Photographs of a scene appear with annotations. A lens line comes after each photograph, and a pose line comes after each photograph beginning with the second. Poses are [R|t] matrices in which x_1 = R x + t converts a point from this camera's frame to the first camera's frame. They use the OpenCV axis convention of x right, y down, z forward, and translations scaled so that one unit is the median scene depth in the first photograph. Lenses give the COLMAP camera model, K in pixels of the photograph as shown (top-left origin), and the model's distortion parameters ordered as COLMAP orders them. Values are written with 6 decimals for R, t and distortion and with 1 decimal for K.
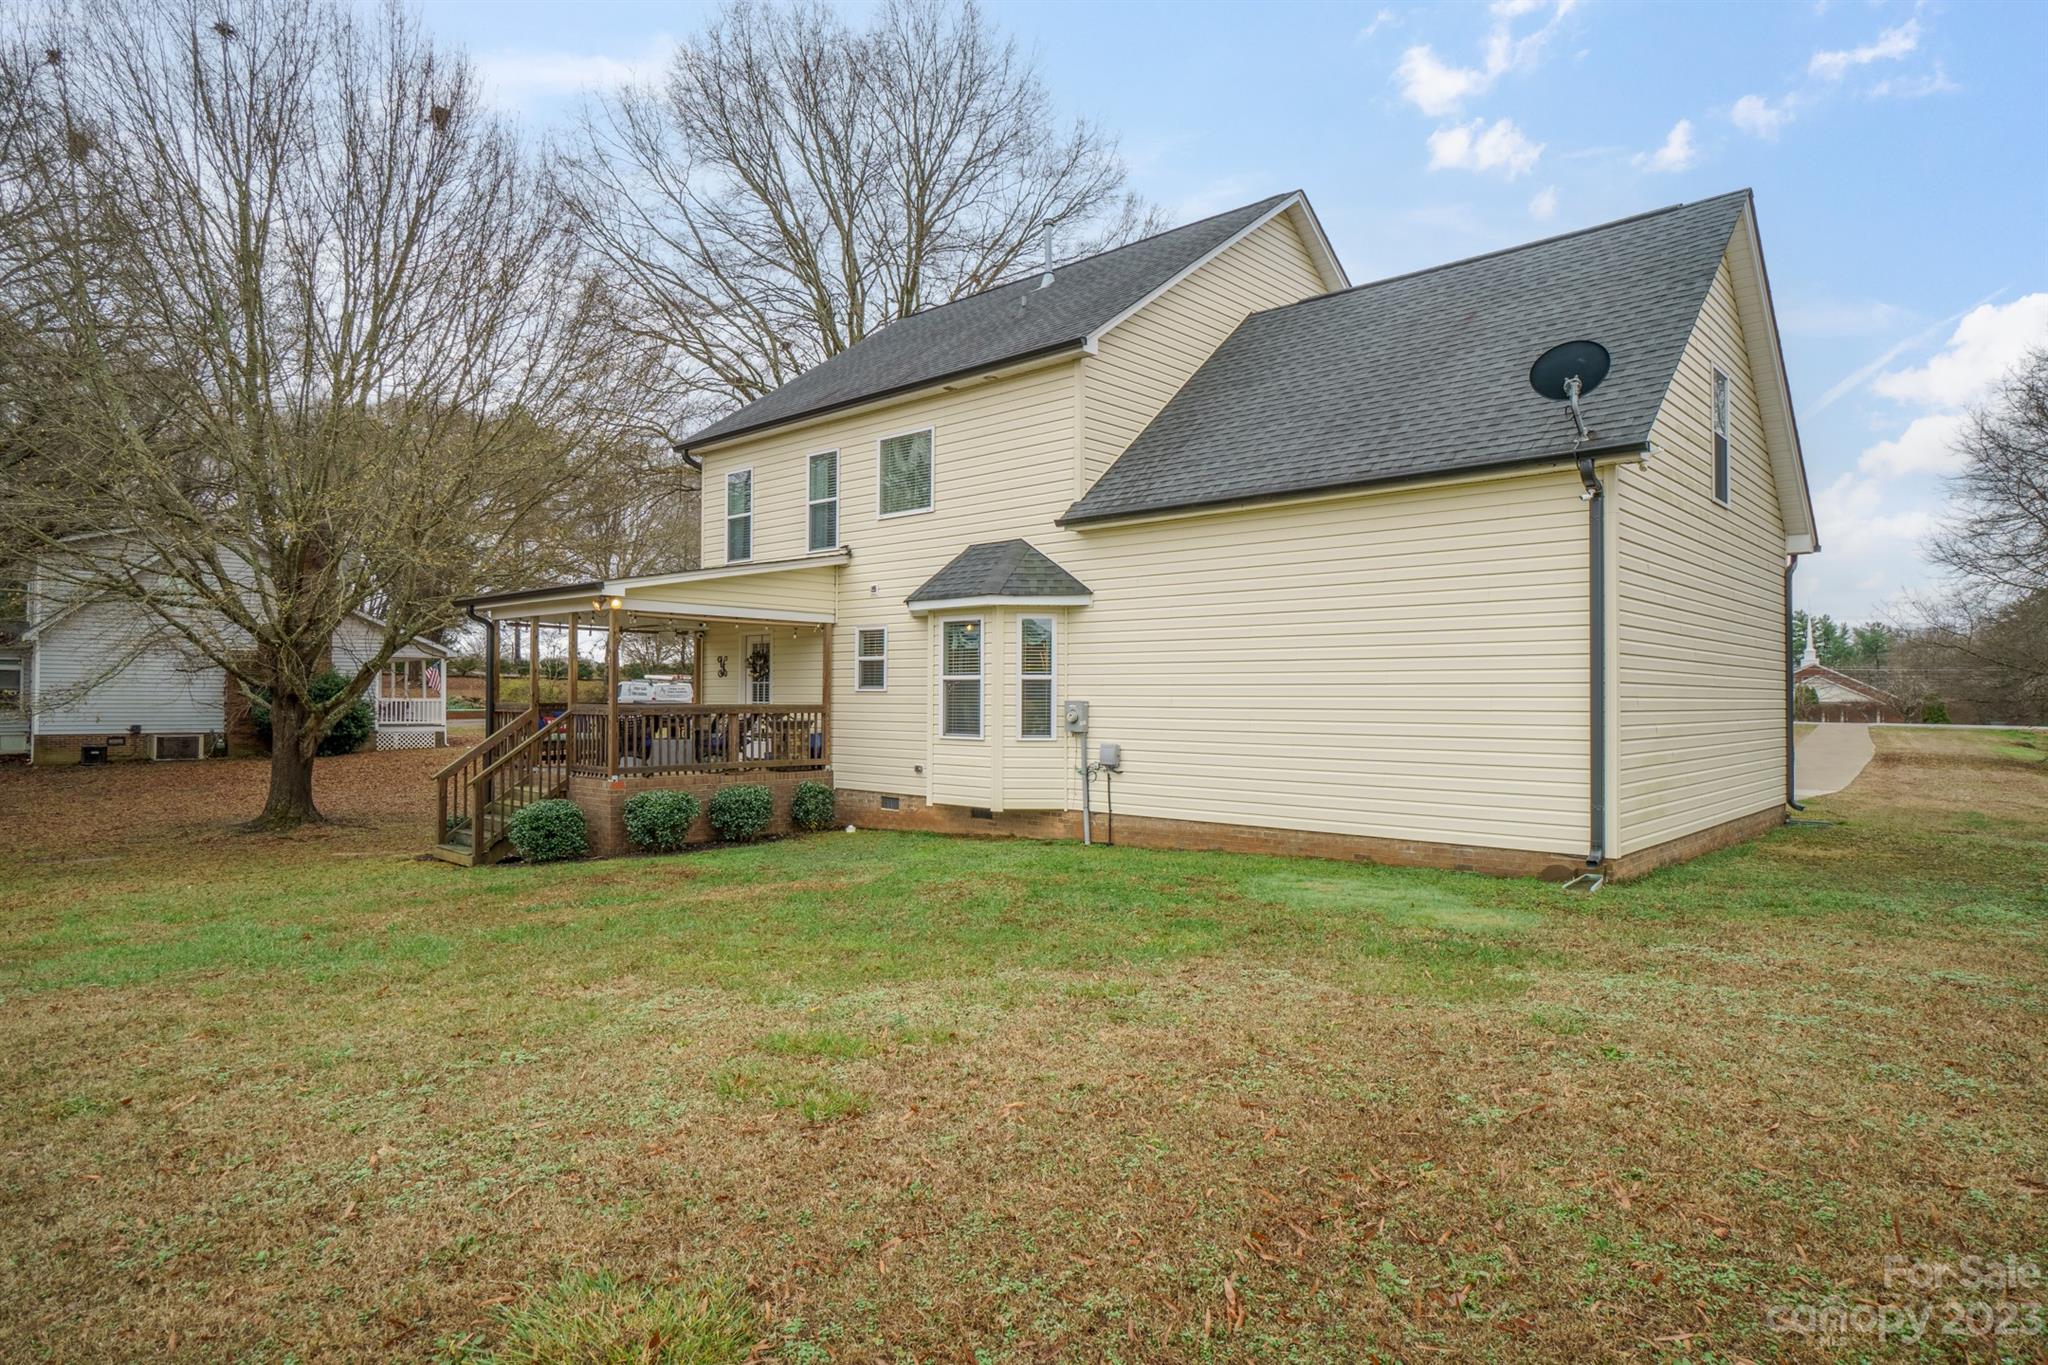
lens RADIAL K [[1159.1, 0, 1026.8], [0, 1159.1, 691.2], [0, 0, 1]] dist [-0.009515, -0.000641]
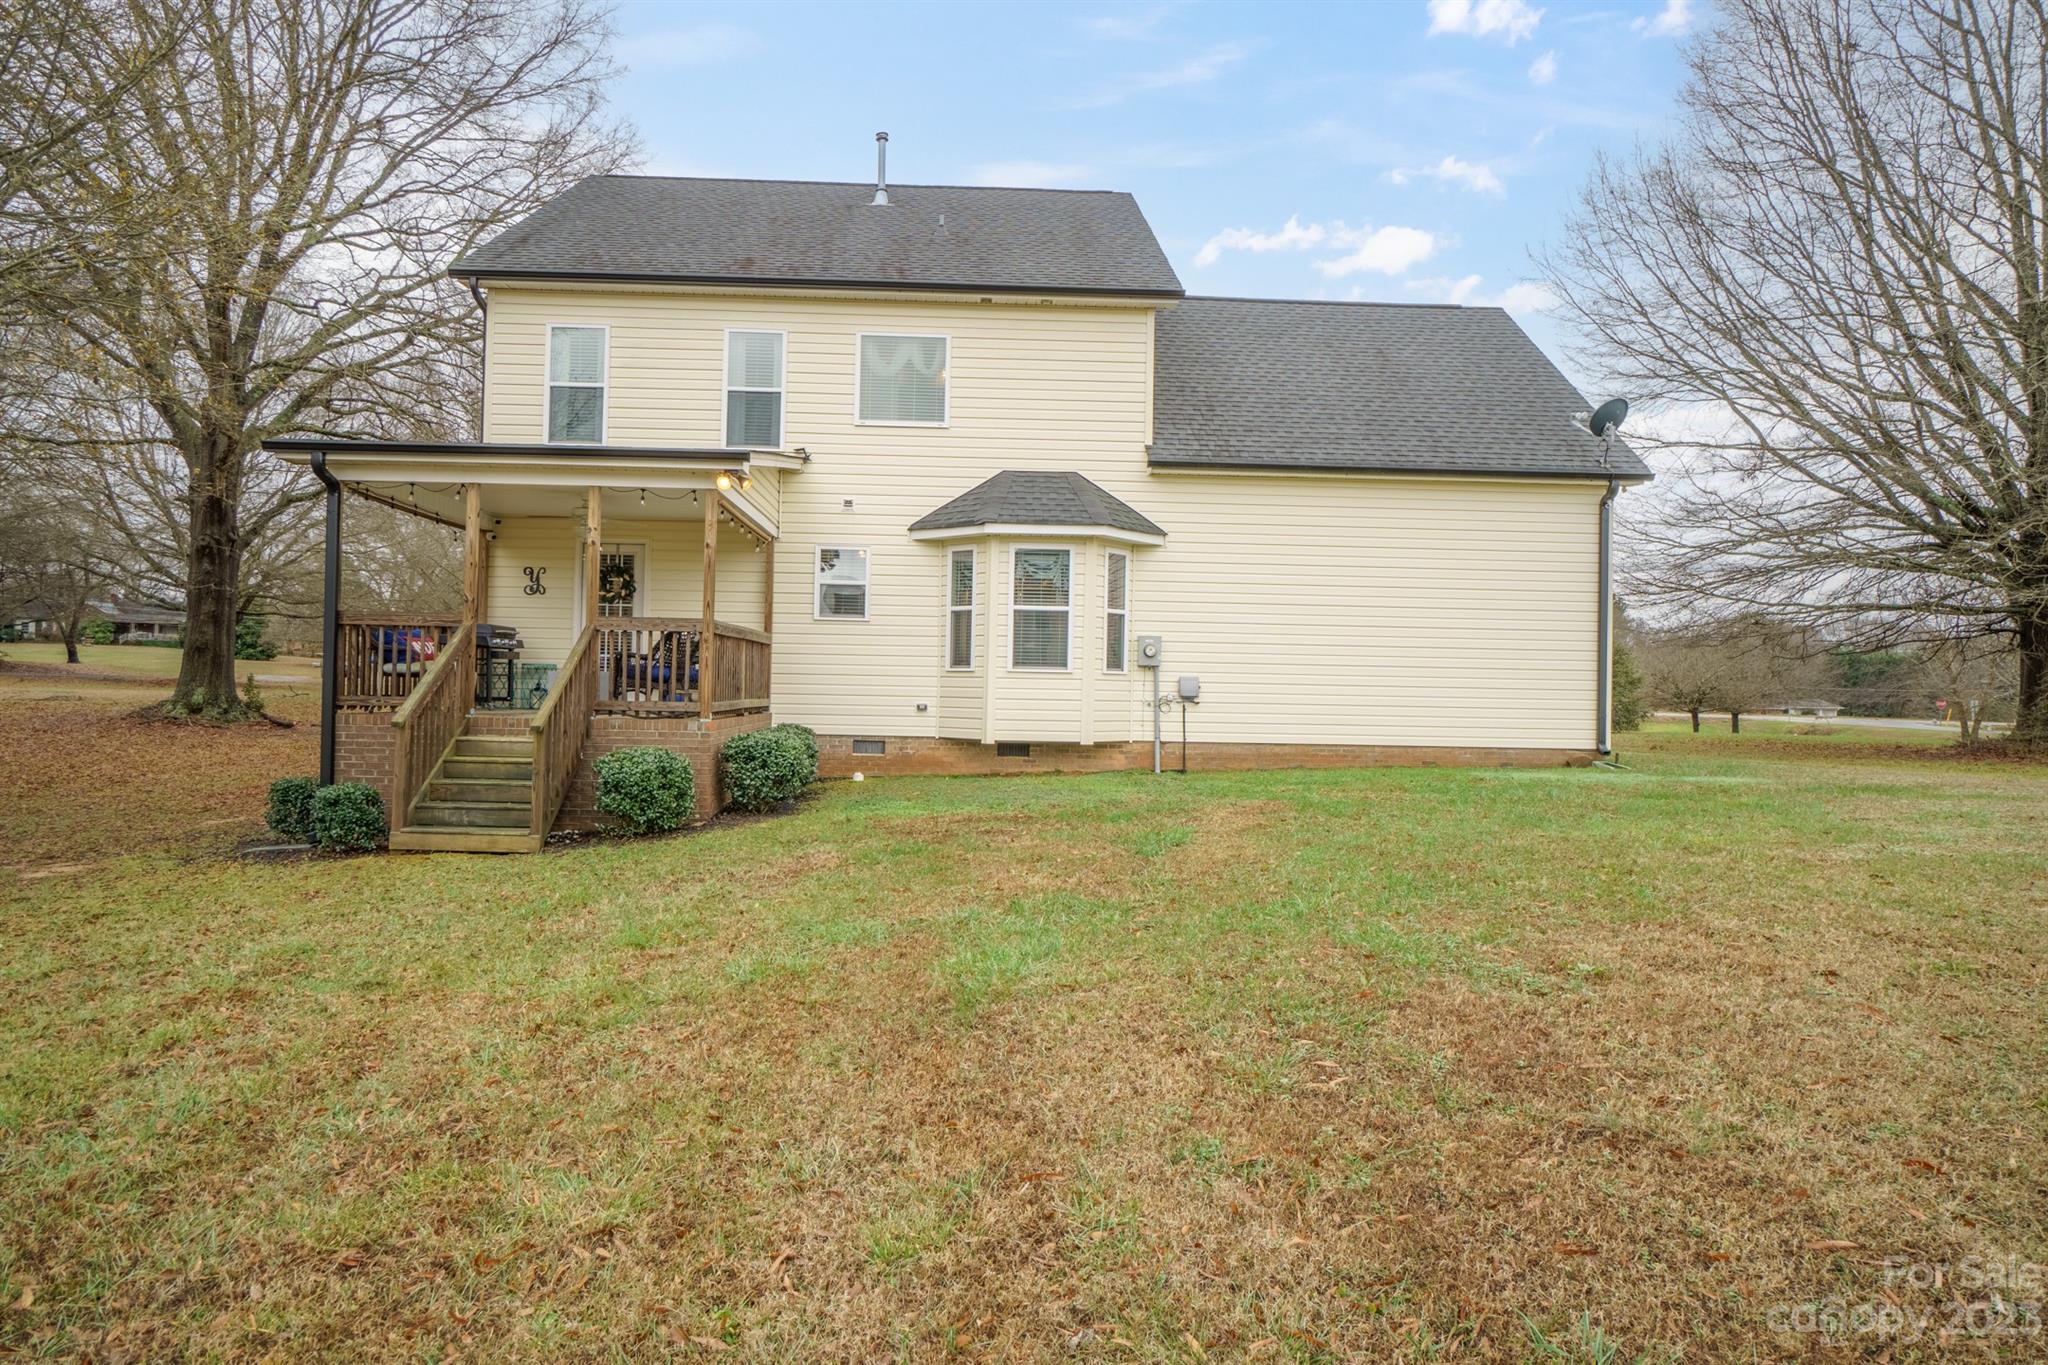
lens RADIAL K [[1159.1, 0, 1026.2], [0, 1159.1, 669.0], [0, 0, 1]] dist [-0.009515, -0.000641]
pose [[0.716817, 0.006373, 0.697232, -0.740961], [-0.021546, 0.999683, 0.013013, 0.025983], [-0.696928, -0.024350, 0.716727, 0.317891]]
